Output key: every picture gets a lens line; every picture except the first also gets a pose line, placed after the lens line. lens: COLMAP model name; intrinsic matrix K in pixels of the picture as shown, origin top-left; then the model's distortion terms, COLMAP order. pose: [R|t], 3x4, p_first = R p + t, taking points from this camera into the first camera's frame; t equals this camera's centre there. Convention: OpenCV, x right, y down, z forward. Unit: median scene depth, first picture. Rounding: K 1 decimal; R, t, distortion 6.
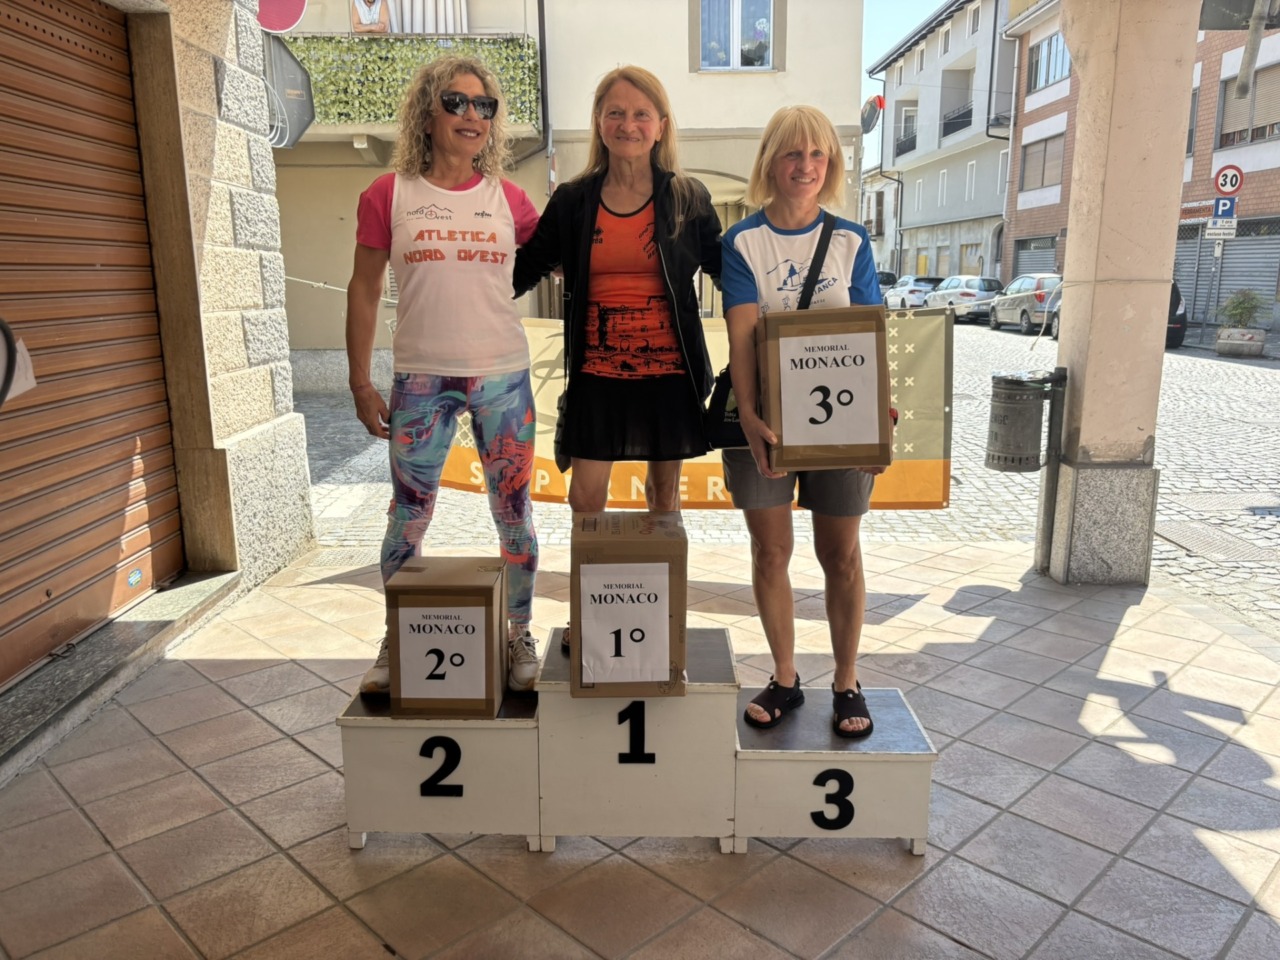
lens RADIAL K [[978.0, 0, 642.9], [0, 978.0, 477.1], [0, 0, 1]] dist [0.043147, -0.047949]
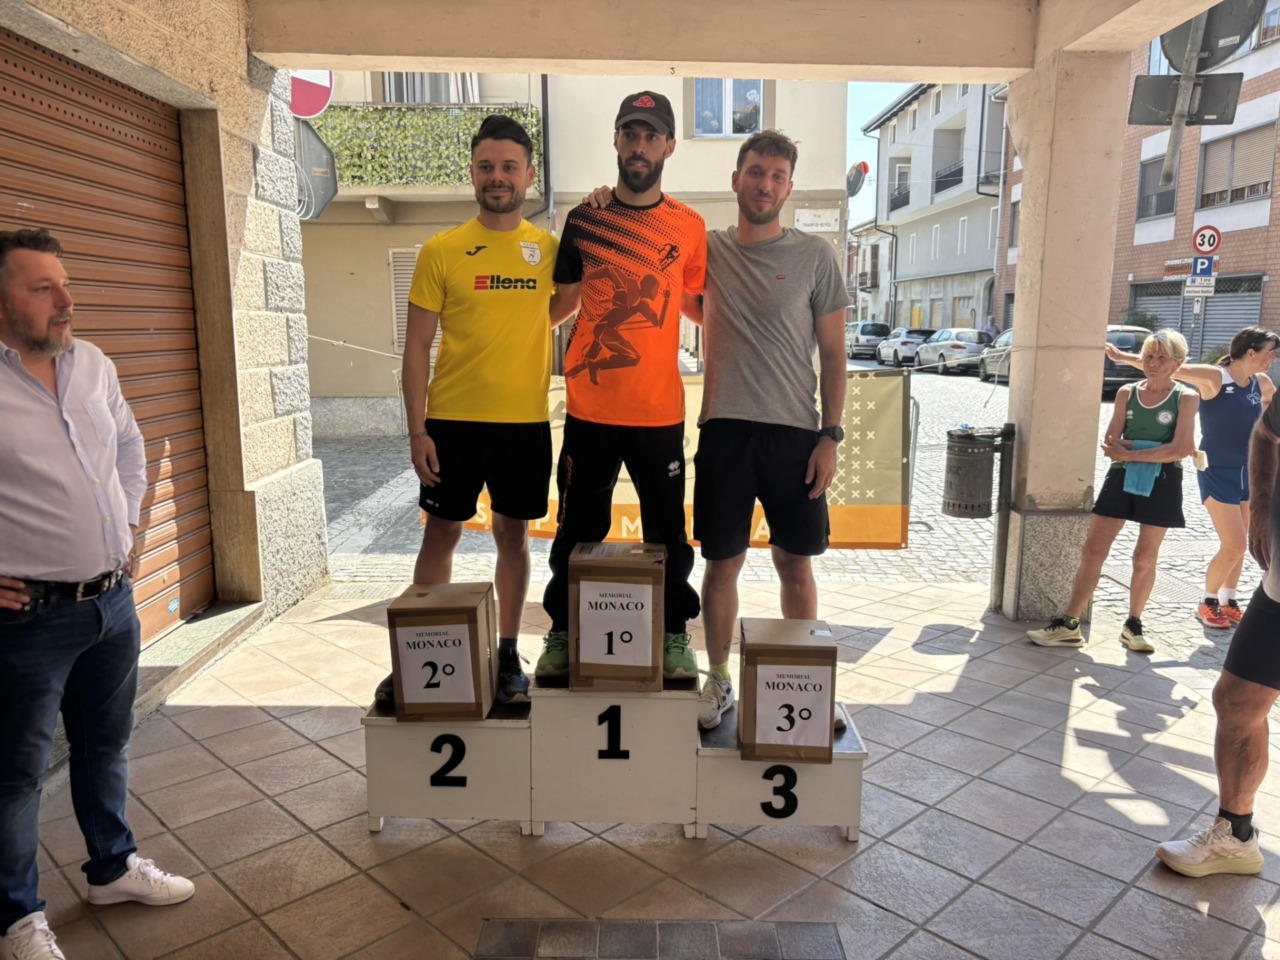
lens RADIAL K [[978.0, 0, 637.6], [0, 978.0, 482.9], [0, 0, 1]] dist [0.043147, -0.047949]
pose [[0.999958, 0.008023, -0.004433, 0.012948], [-0.008198, 0.999124, -0.041025, 0.003809], [0.004100, 0.041059, 0.999148, -0.101116]]
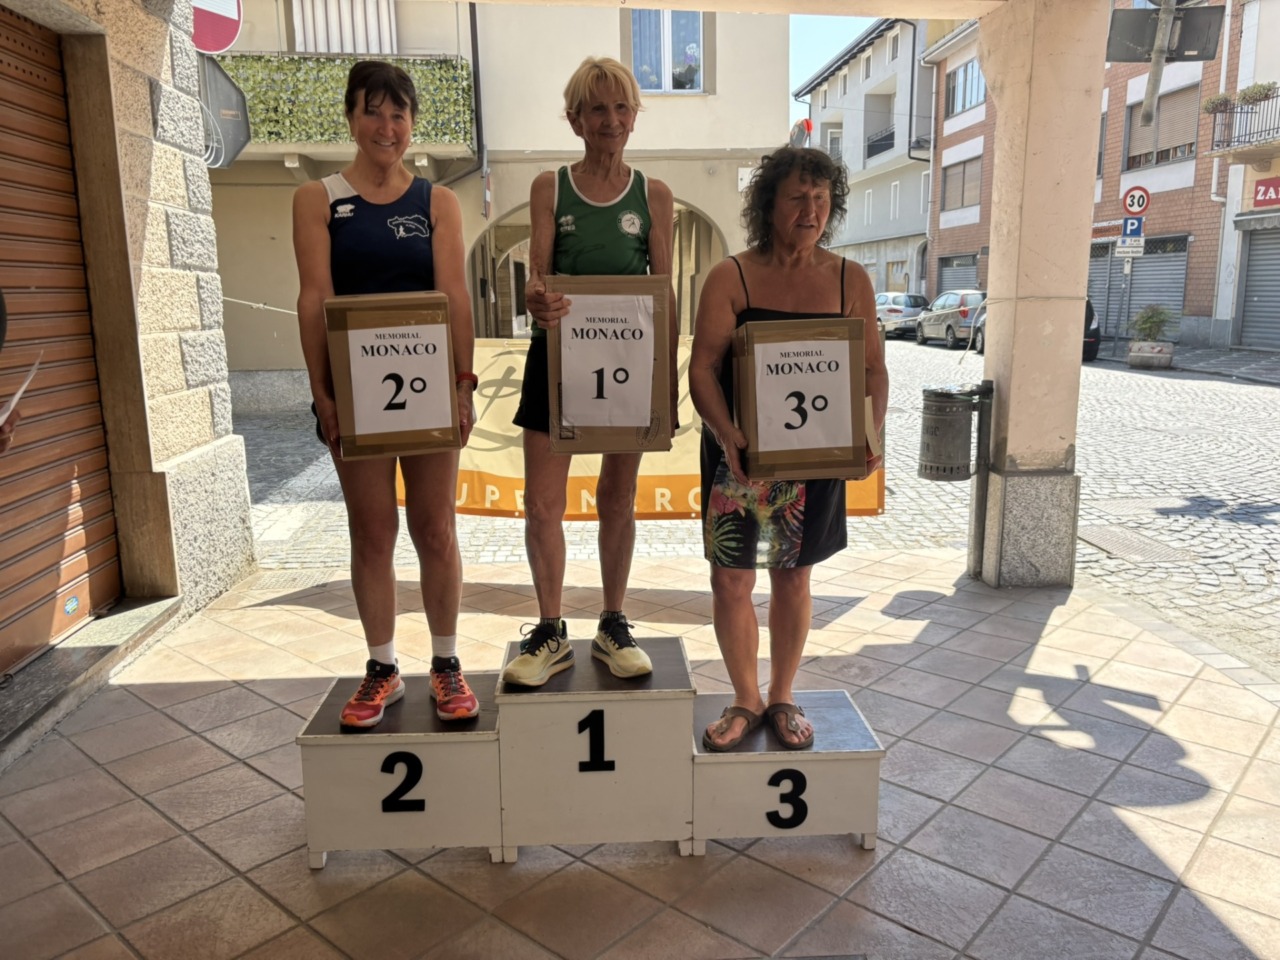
lens RADIAL K [[978.0, 0, 649.0], [0, 978.0, 473.2], [0, 0, 1]] dist [0.043147, -0.047949]
pose [[0.997339, -0.017887, 0.070668, -0.009702], [0.019391, 0.999599, -0.020649, 0.001953], [-0.070271, 0.021964, 0.997286, -0.015570]]
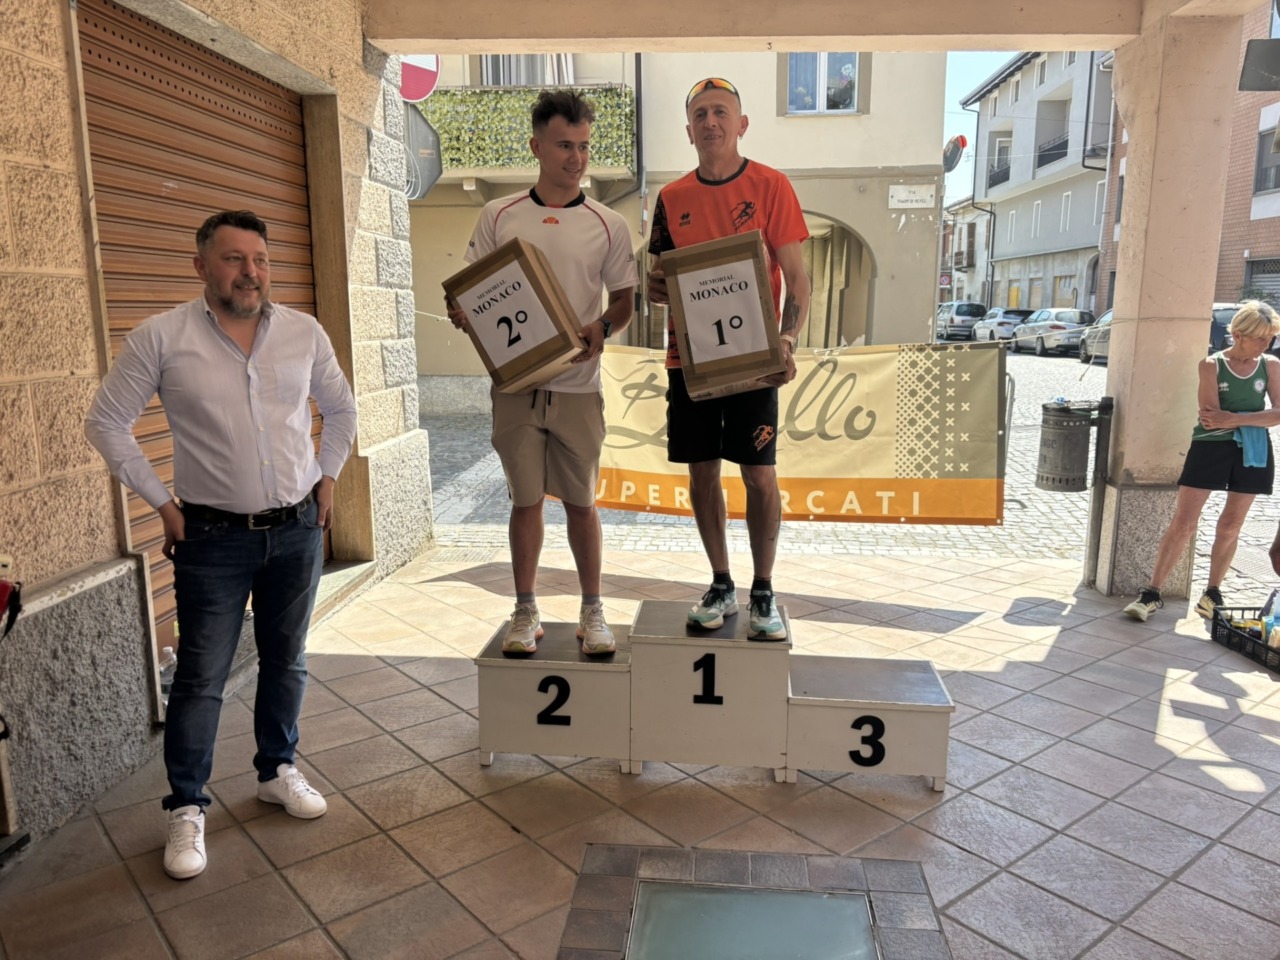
lens RADIAL K [[978.0, 0, 640.4], [0, 978.0, 488.0], [0, 0, 1]] dist [0.043147, -0.047949]
pose [[0.995925, 0.020581, -0.087803, 0.006111], [-0.022204, 0.999599, -0.017555, 0.020408], [0.087406, 0.019433, 0.995983, -0.132846]]
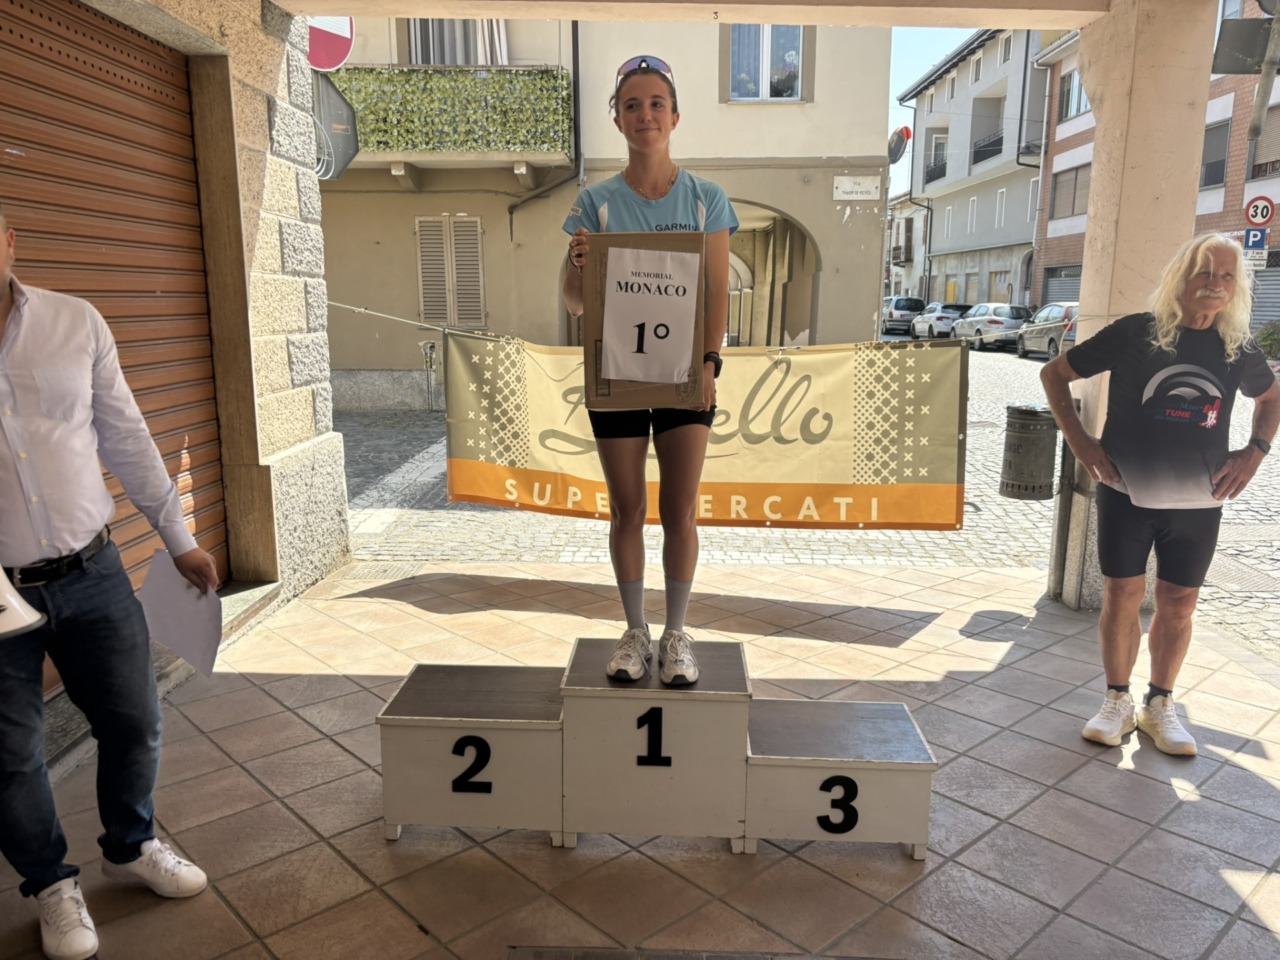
lens RADIAL K [[978.0, 0, 641.0], [0, 978.0, 484.1], [0, 0, 1]] dist [0.043147, -0.047949]
pose [[0.999488, 0.015917, -0.027767, 0.002276], [-0.016341, 0.999752, -0.015120, 0.000707], [0.027520, 0.015566, 0.999500, -0.037738]]
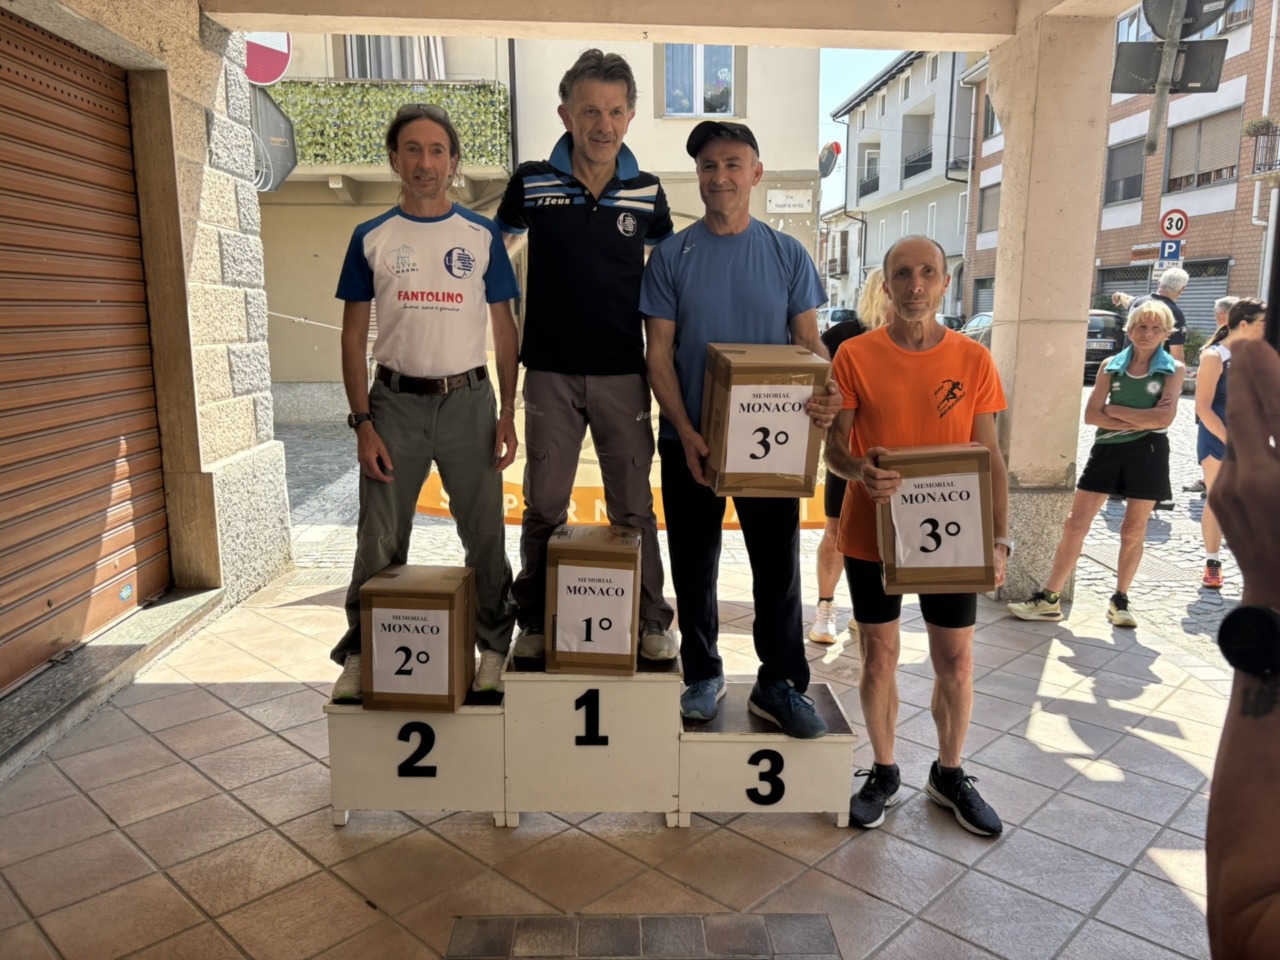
lens RADIAL K [[978.0, 0, 635.0], [0, 978.0, 482.9], [0, 0, 1]] dist [0.043147, -0.047949]
pose [[0.999739, 0.001457, 0.022793, 0.008860], [-0.000783, 0.999563, -0.029559, 0.012379], [-0.022826, 0.029534, 0.999303, -0.068898]]
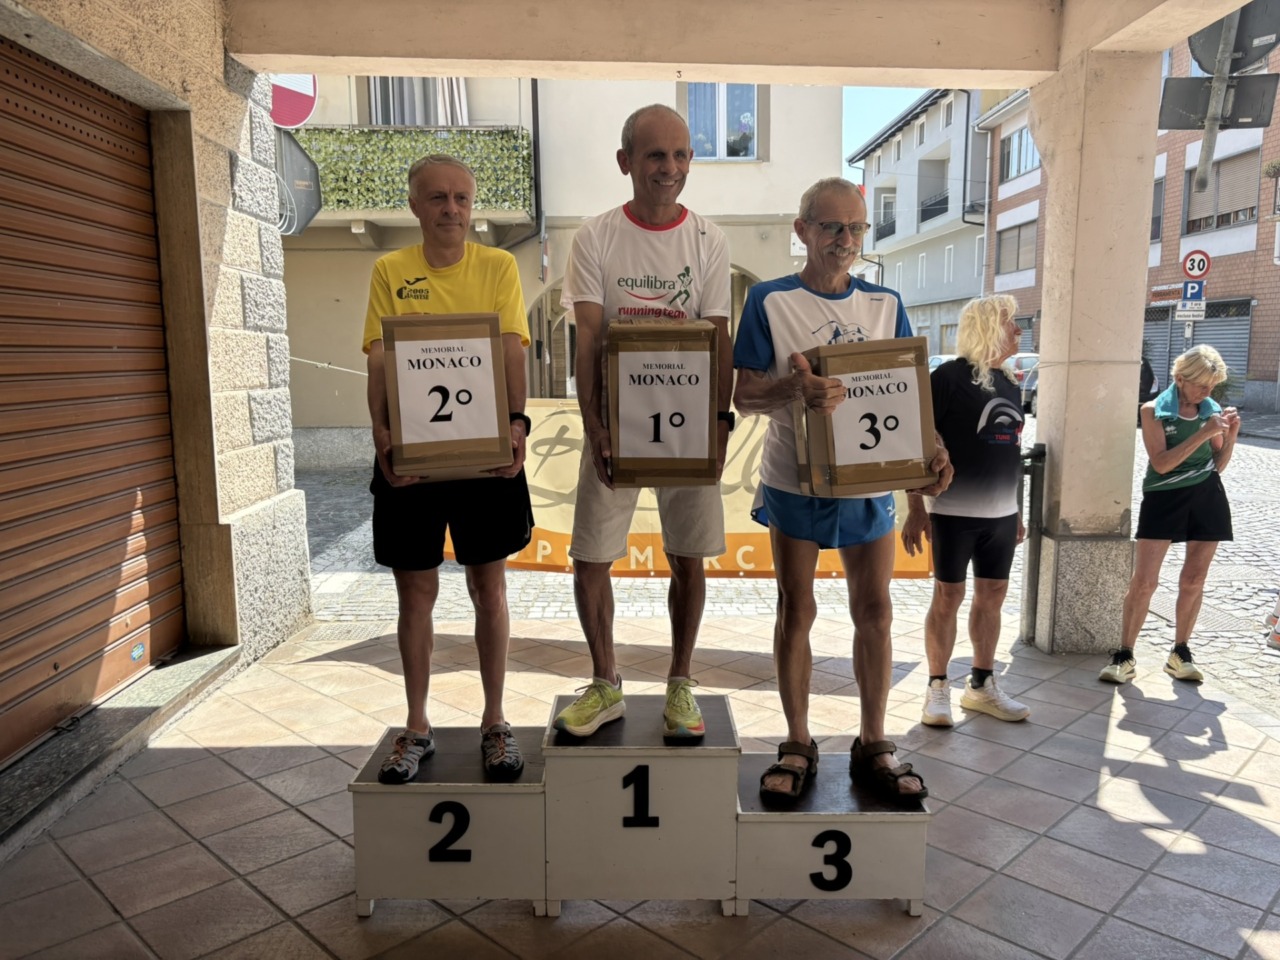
lens RADIAL K [[978.0, 0, 649.7], [0, 978.0, 481.5], [0, 0, 1]] dist [0.043147, -0.047949]
pose [[0.999798, -0.002392, 0.019980, -0.008562], [0.003858, 0.997277, -0.073644, 0.003729], [-0.019749, 0.073706, 0.997084, -0.027186]]
